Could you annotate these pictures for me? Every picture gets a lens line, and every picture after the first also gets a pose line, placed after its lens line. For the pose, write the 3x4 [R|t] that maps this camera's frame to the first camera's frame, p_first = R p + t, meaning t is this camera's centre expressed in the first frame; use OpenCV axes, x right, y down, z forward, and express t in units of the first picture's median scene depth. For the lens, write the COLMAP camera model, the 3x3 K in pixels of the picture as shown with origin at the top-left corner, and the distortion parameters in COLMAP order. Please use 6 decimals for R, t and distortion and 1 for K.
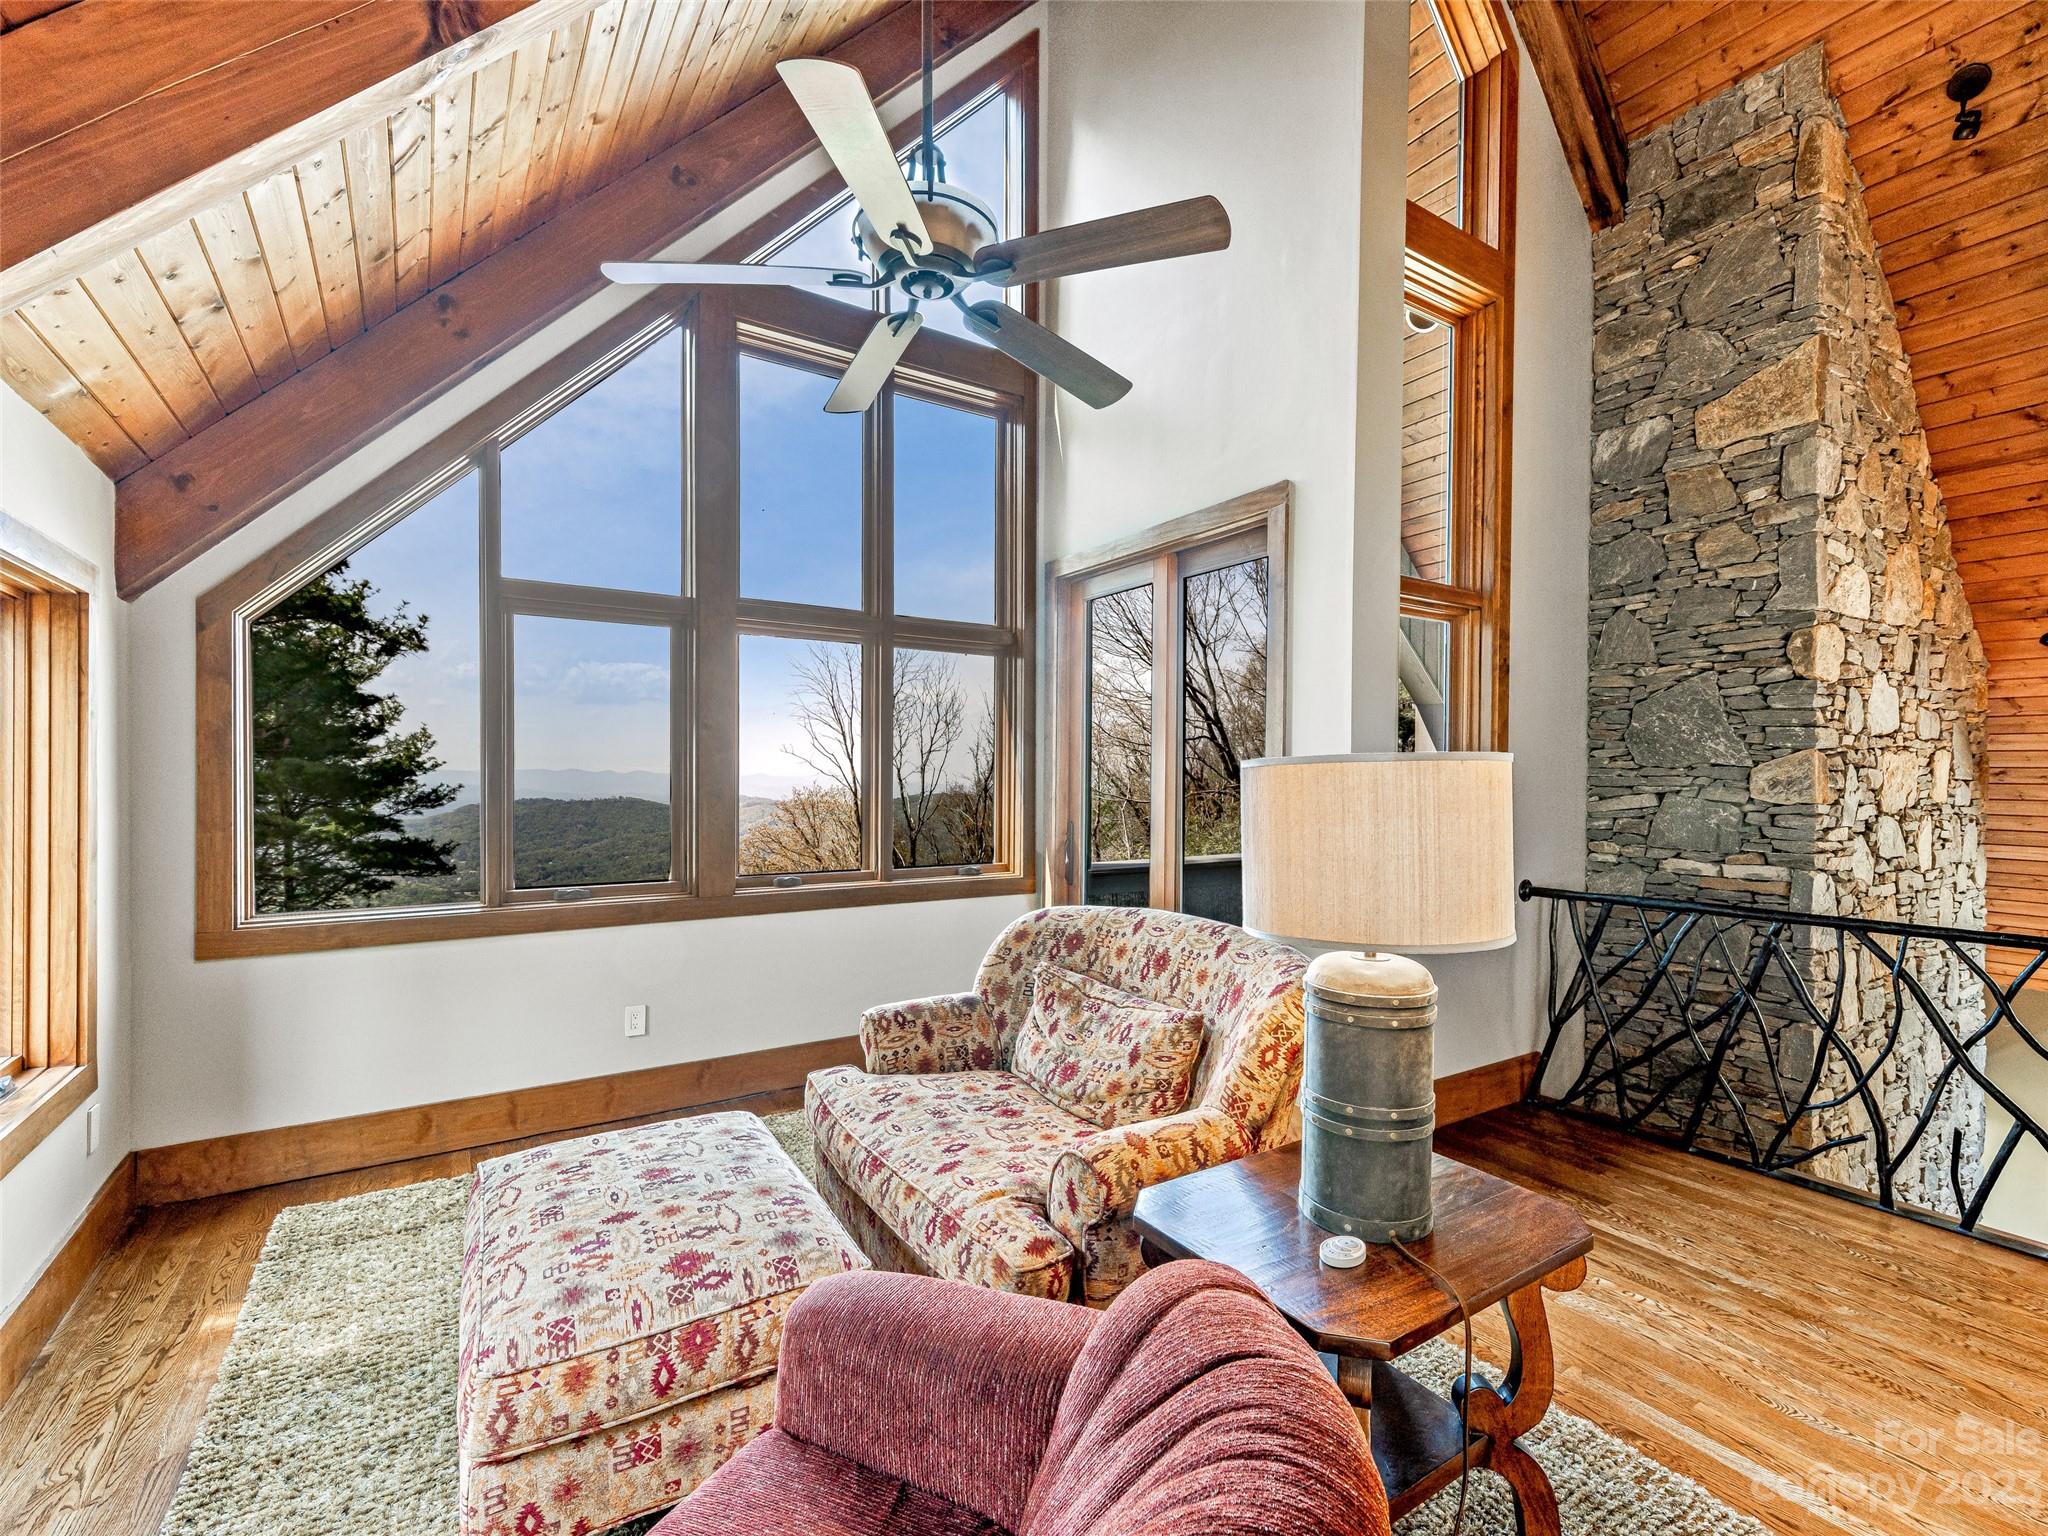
lens RADIAL K [[913.3, 0, 1042.3], [0, 913.3, 781.6], [0, 0, 1]] dist [0.002783, 0.000010]
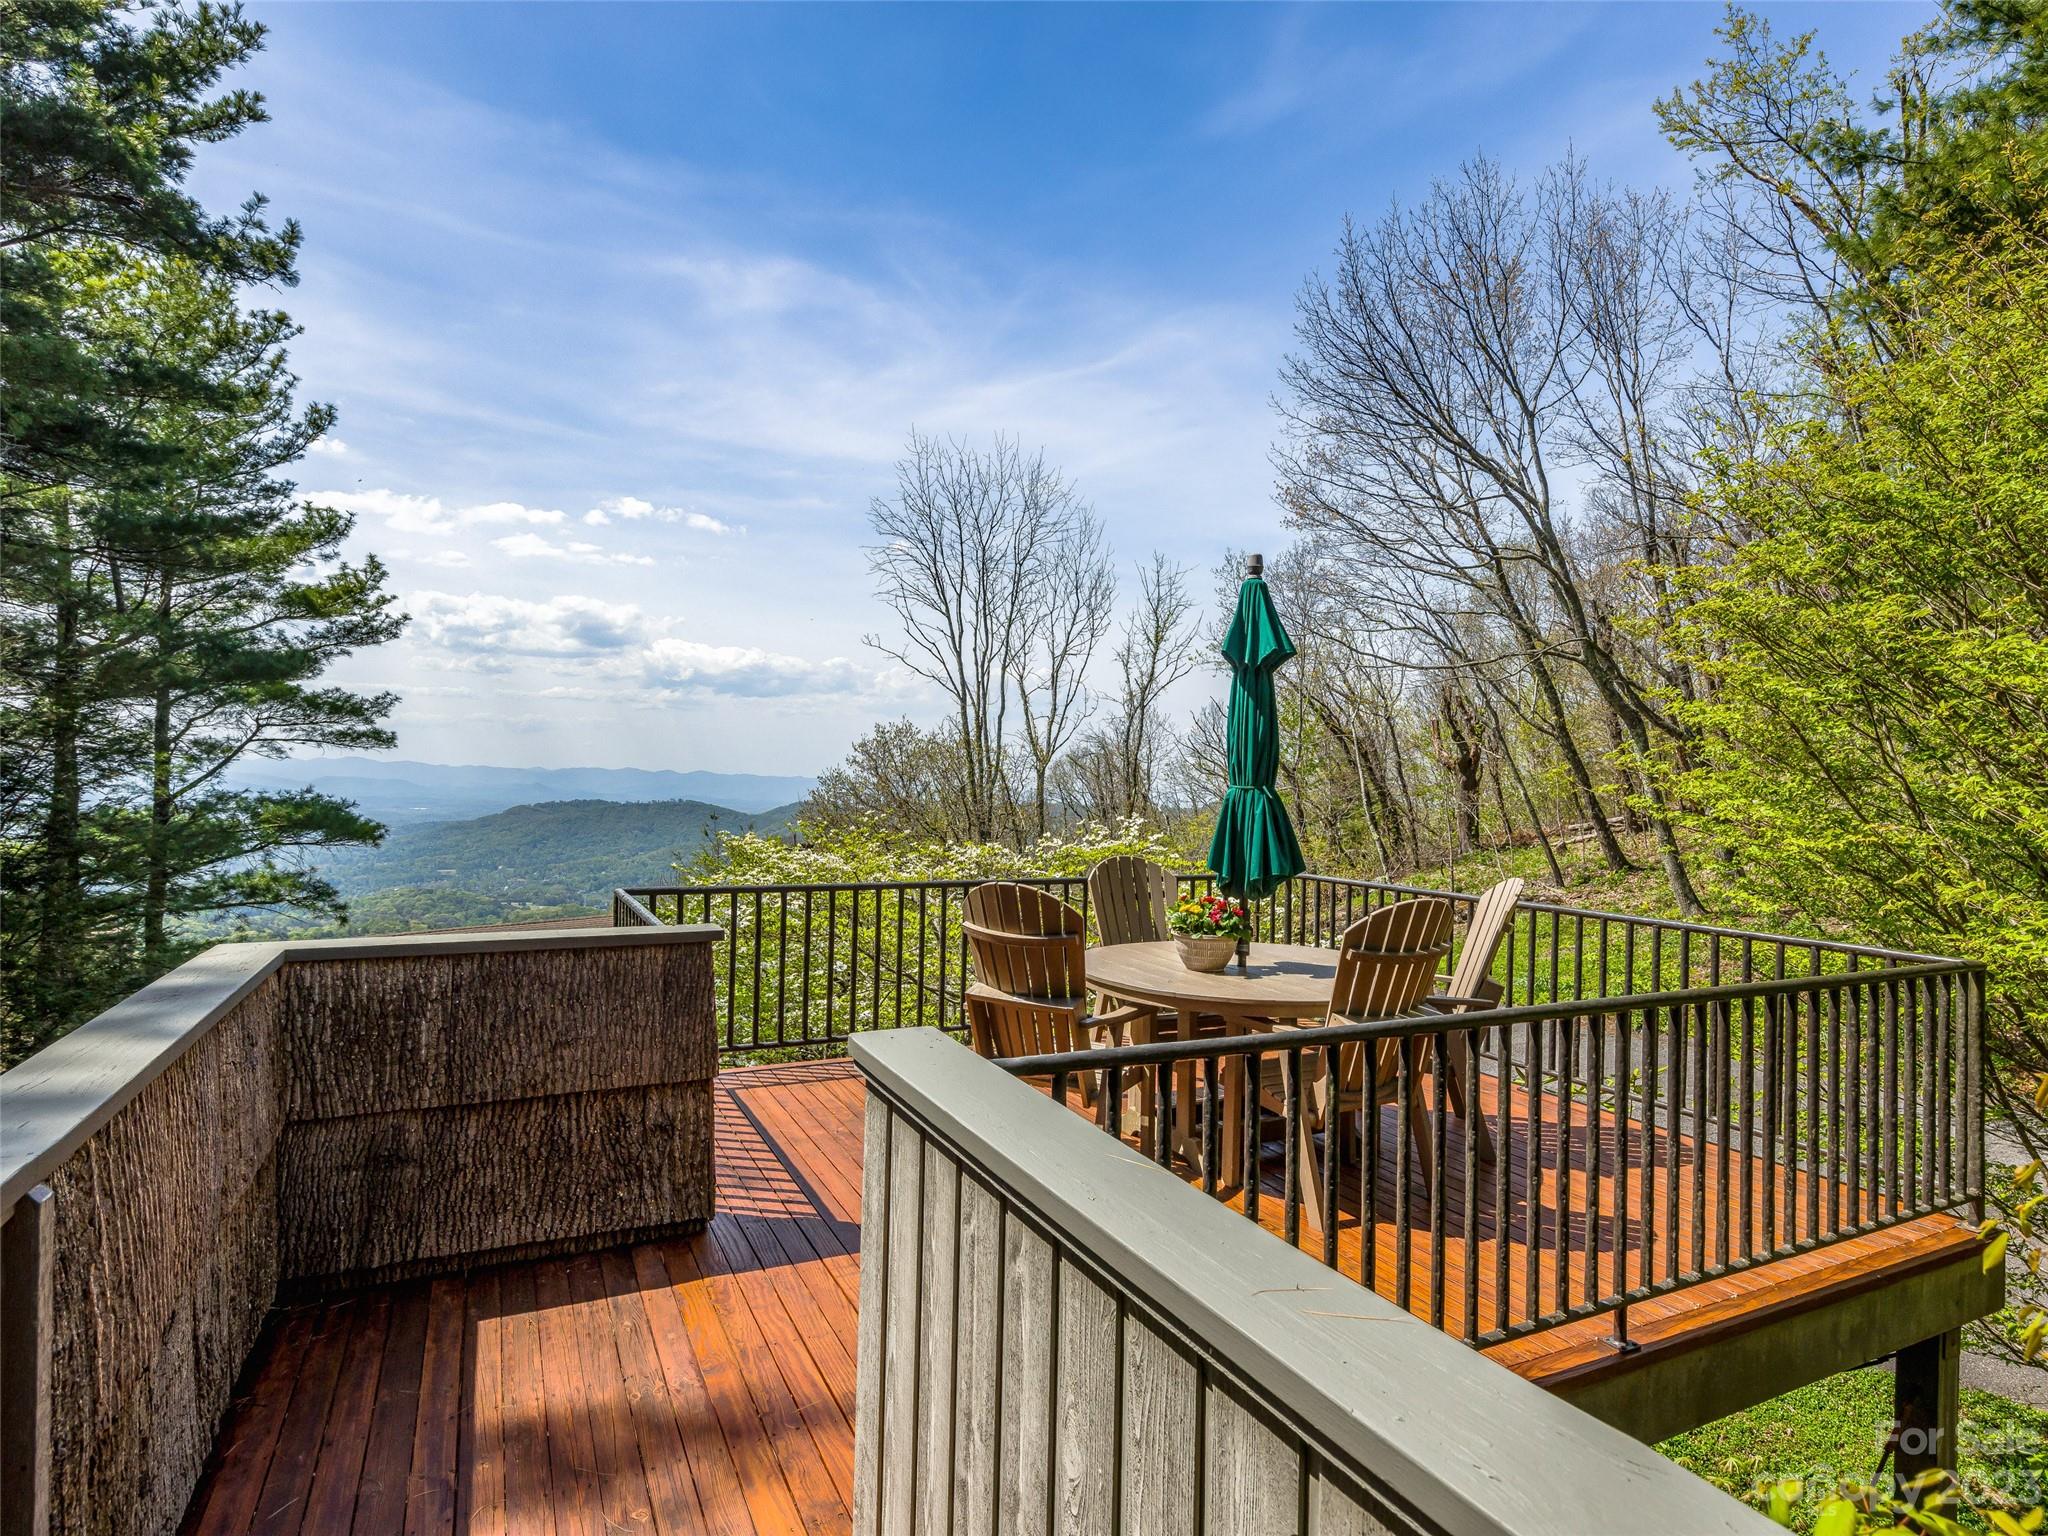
lens RADIAL K [[1057.0, 0, 1034.5], [0, 1057.0, 777.4], [0, 0, 1]] dist [-0.001184, -0.000121]
pose [[0.993640, 0.017134, -0.111291, -0.455074], [-0.019414, 0.999623, -0.019431, 0.710778], [0.110916, 0.021468, 0.993598, 1.501551]]
